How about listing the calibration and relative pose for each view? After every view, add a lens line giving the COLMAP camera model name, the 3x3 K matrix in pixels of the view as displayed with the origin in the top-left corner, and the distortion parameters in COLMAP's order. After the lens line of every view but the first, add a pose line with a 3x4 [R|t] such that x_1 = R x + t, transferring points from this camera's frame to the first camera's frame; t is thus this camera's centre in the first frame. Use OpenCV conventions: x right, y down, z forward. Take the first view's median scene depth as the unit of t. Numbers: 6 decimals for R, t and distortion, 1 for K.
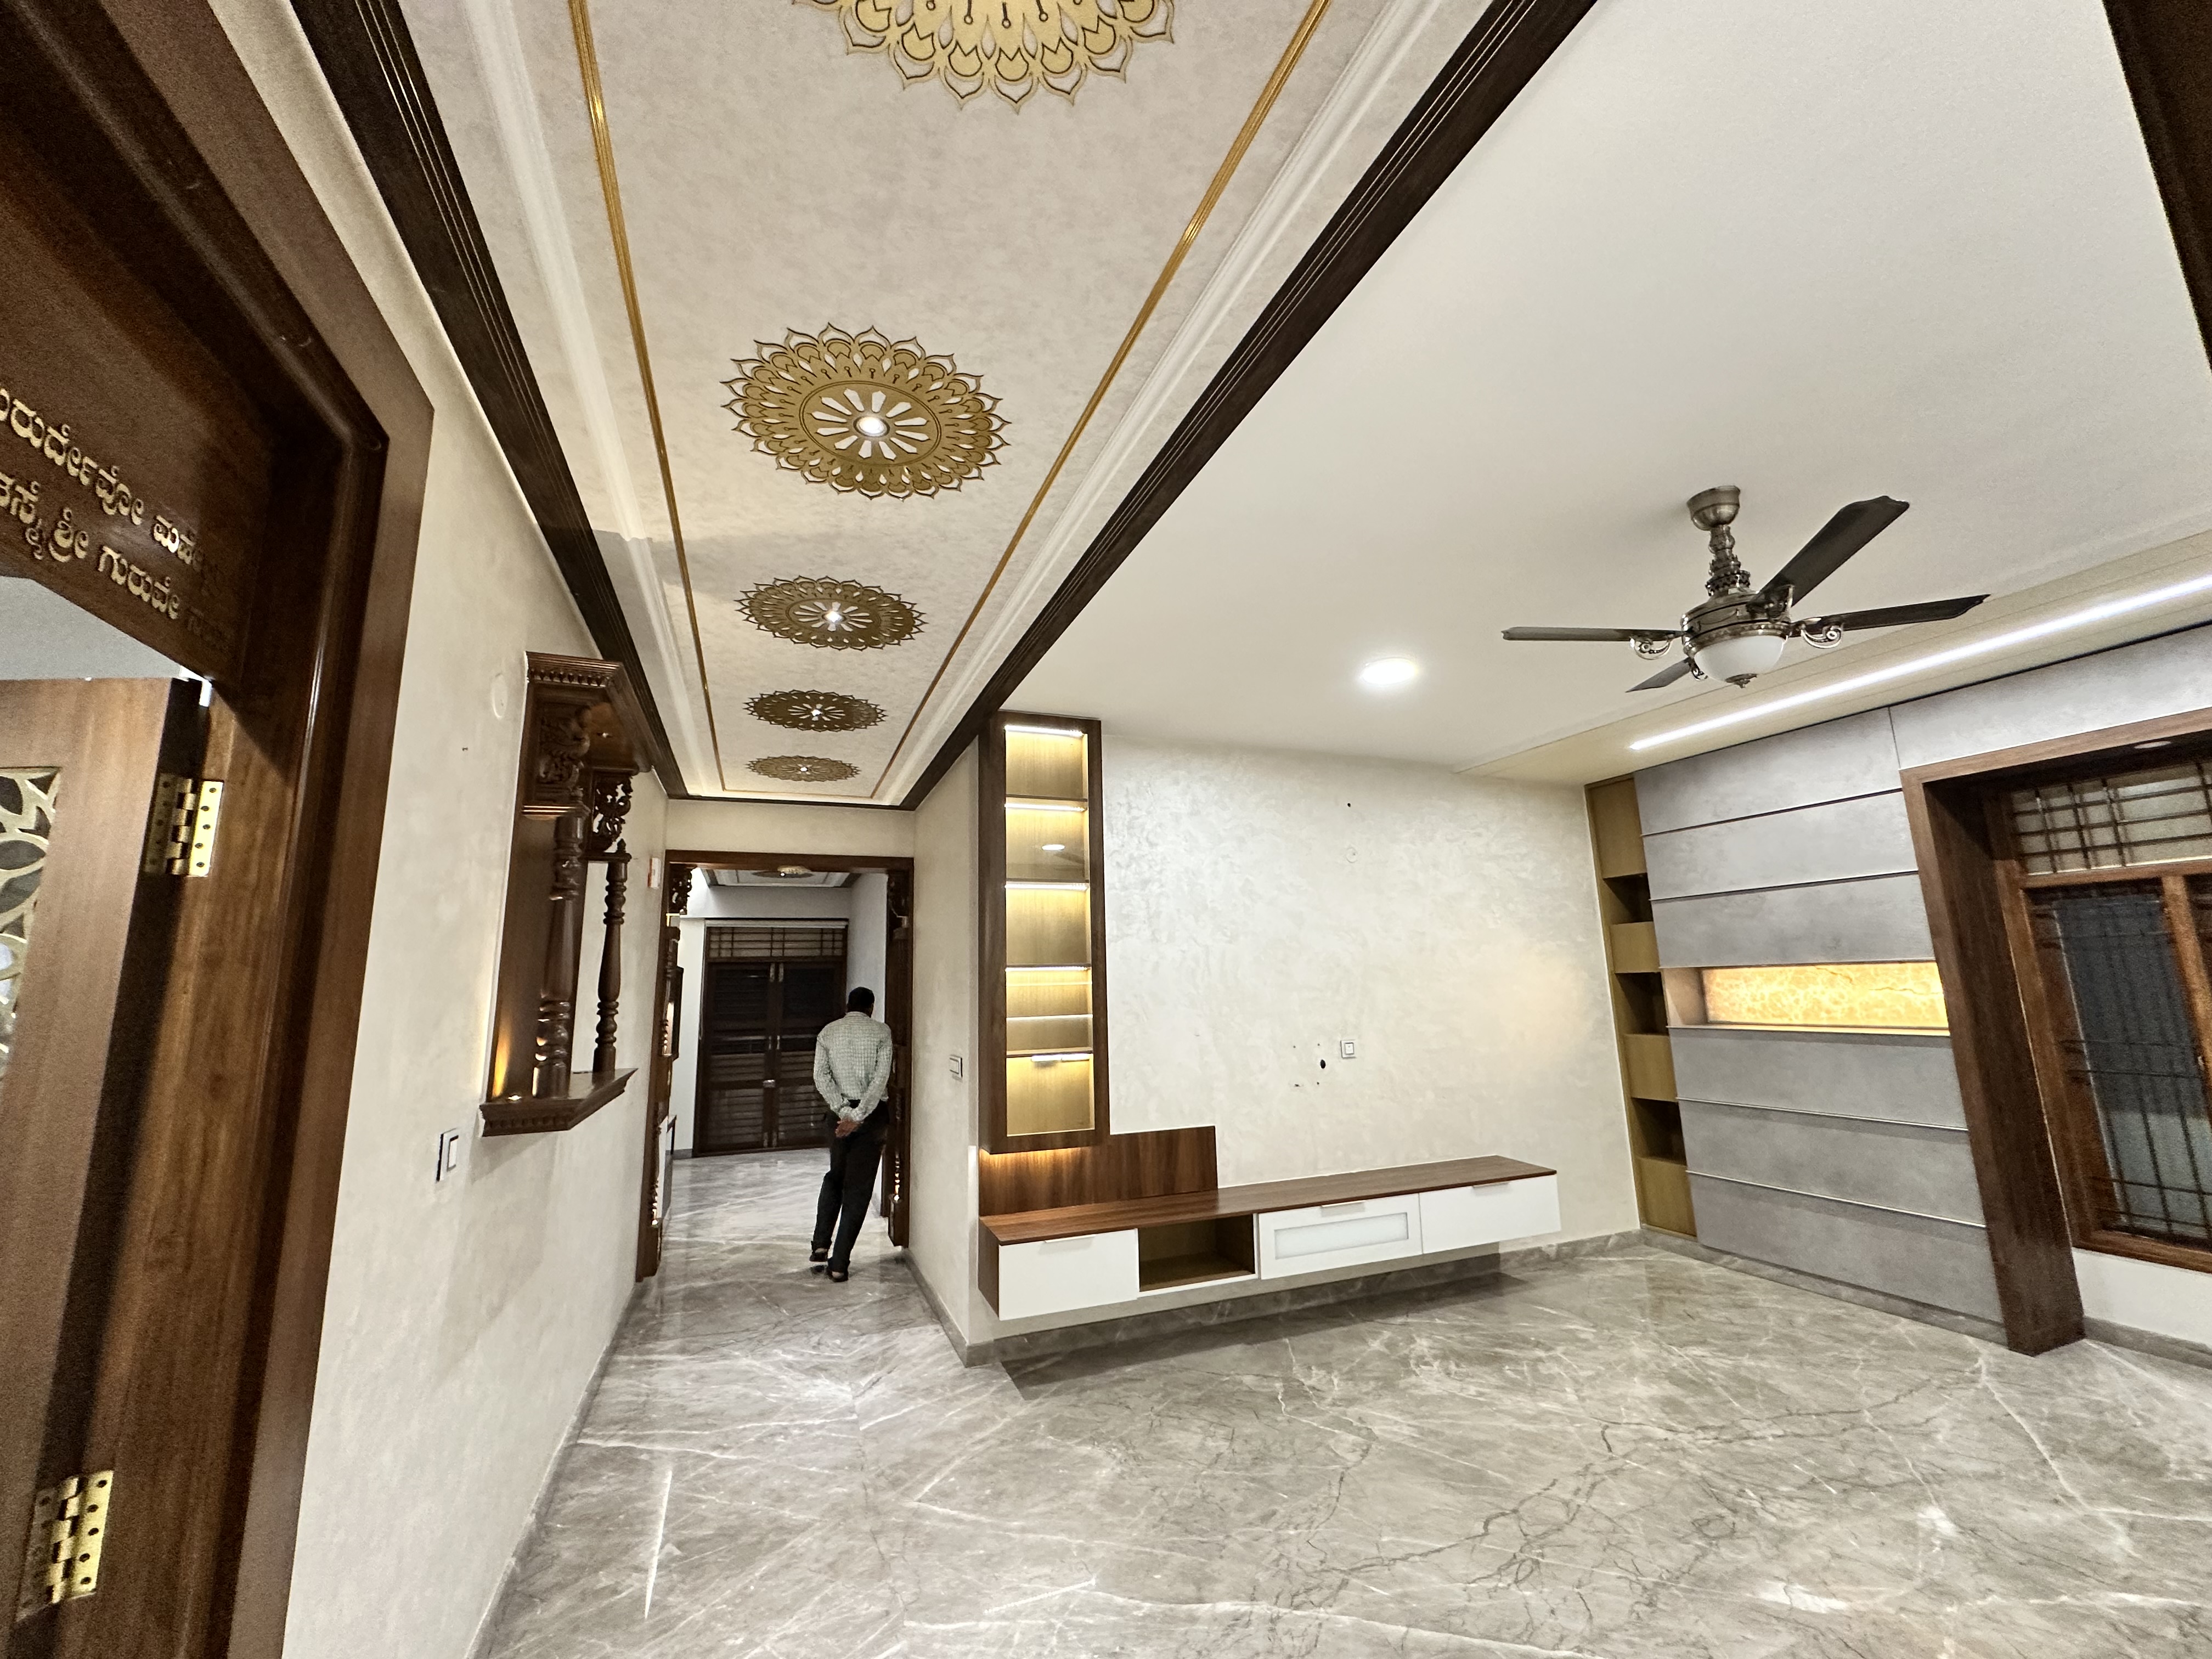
lens RADIAL K [[877.3, 0, 1111.0], [0, 877.3, 829.2], [0, 0, 1]] dist [-0.004362, 0.000585]
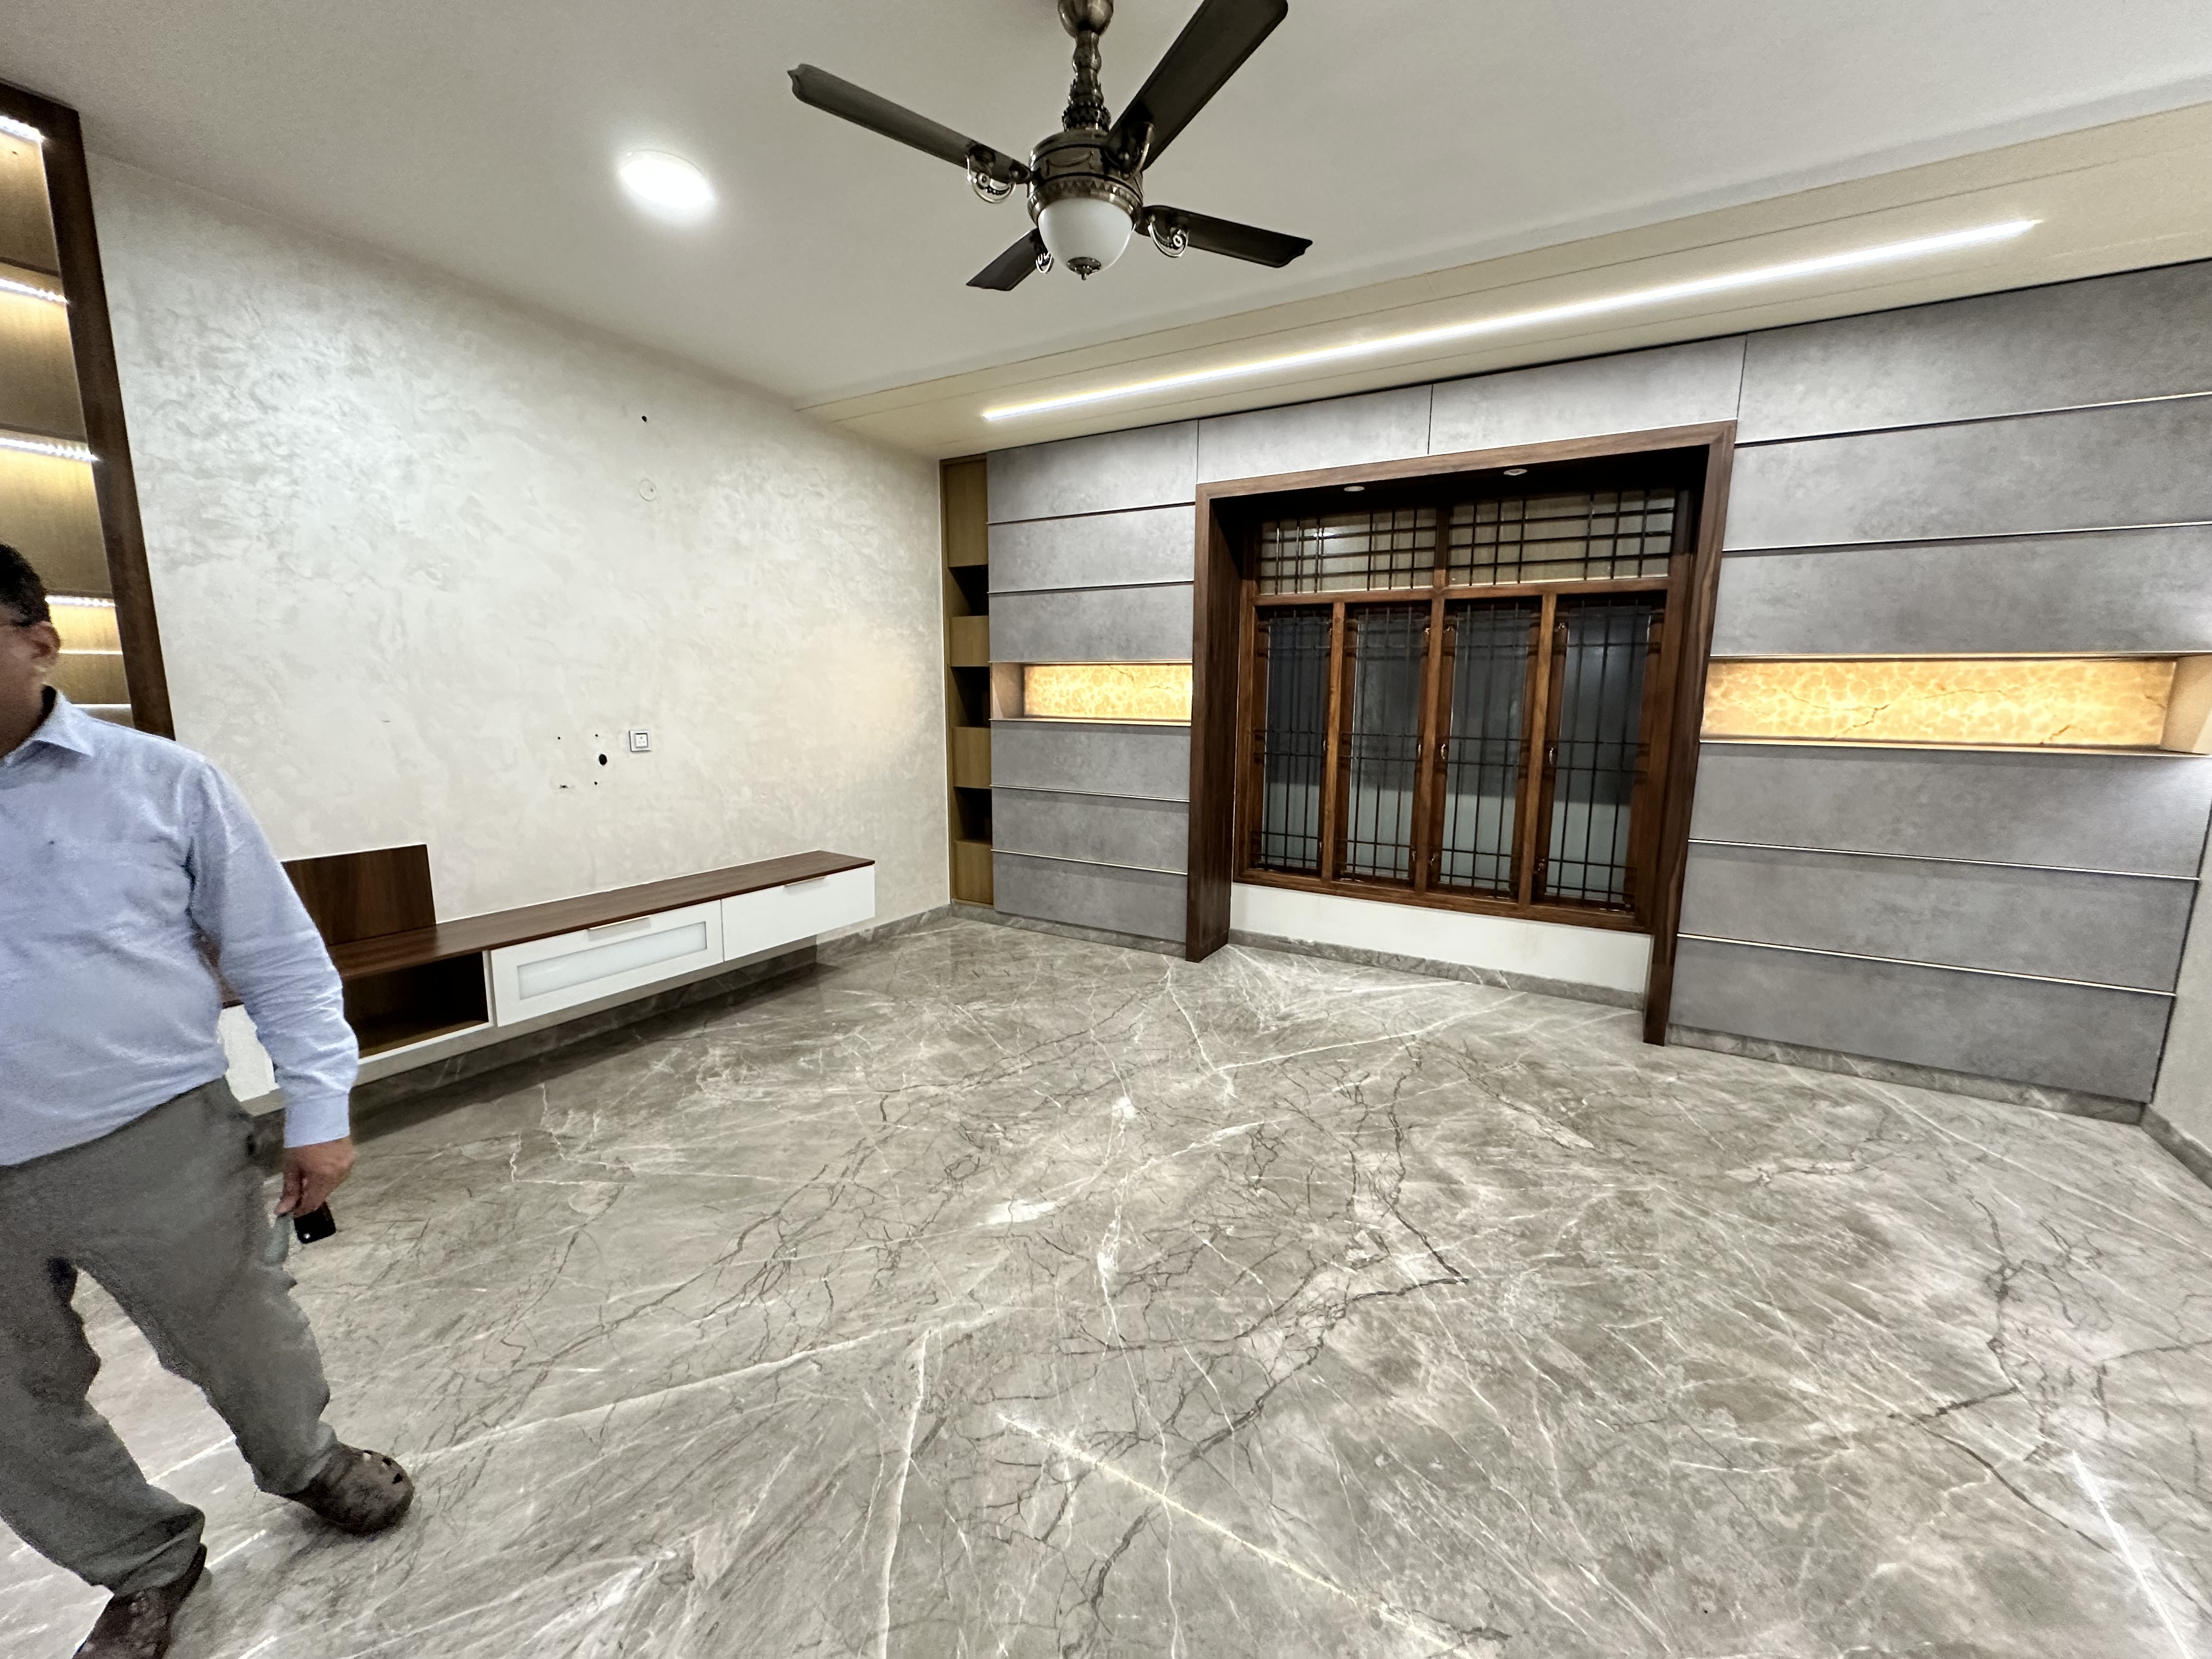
lens RADIAL K [[877.3, 0, 1110.2], [0, 877.3, 827.1], [0, 0, 1]] dist [-0.004362, 0.000585]
pose [[0.783053, -0.065949, 0.618449, 0.131843], [-0.138607, 0.950852, 0.276893, 0.053907], [-0.606314, -0.302543, 0.735426, 0.152878]]
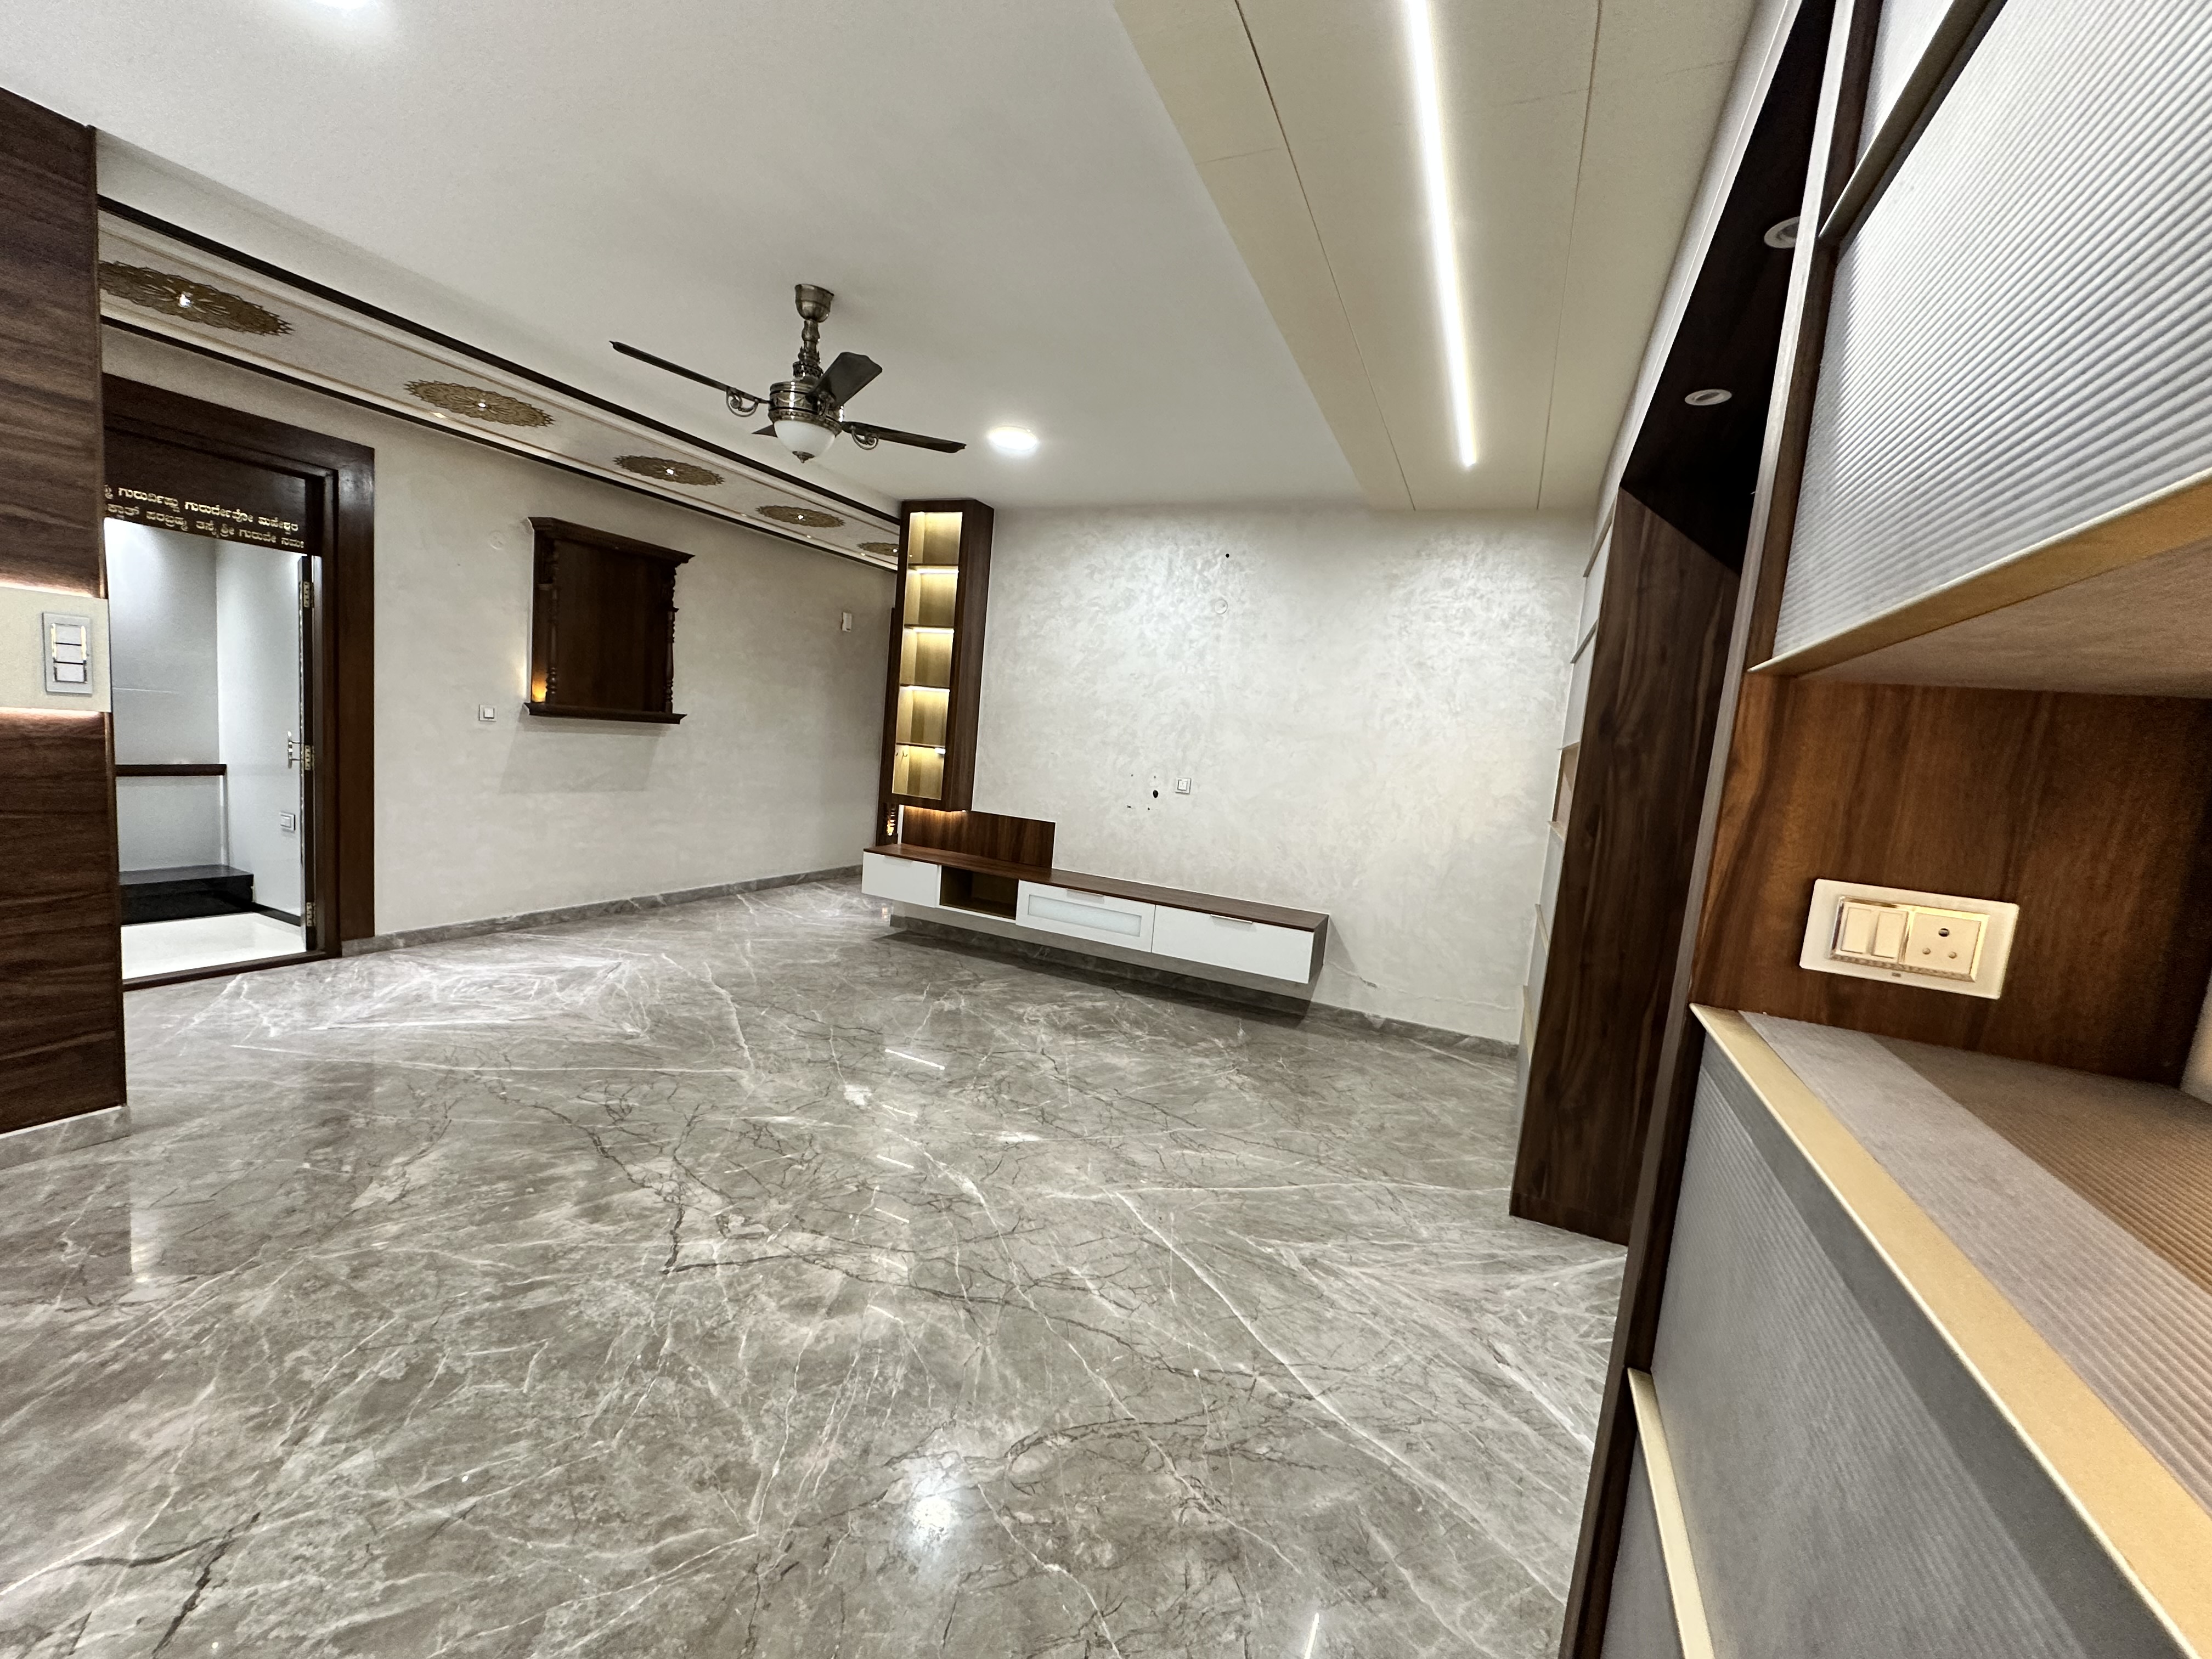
lens RADIAL K [[877.3, 0, 1104.0], [0, 877.3, 824.3], [0, 0, 1]] dist [-0.004362, 0.000585]
pose [[0.691934, 0.163213, -0.703270, 1.239193], [0.018987, 0.969661, 0.243717, 0.031751], [0.721711, -0.181989, 0.667842, 0.218987]]
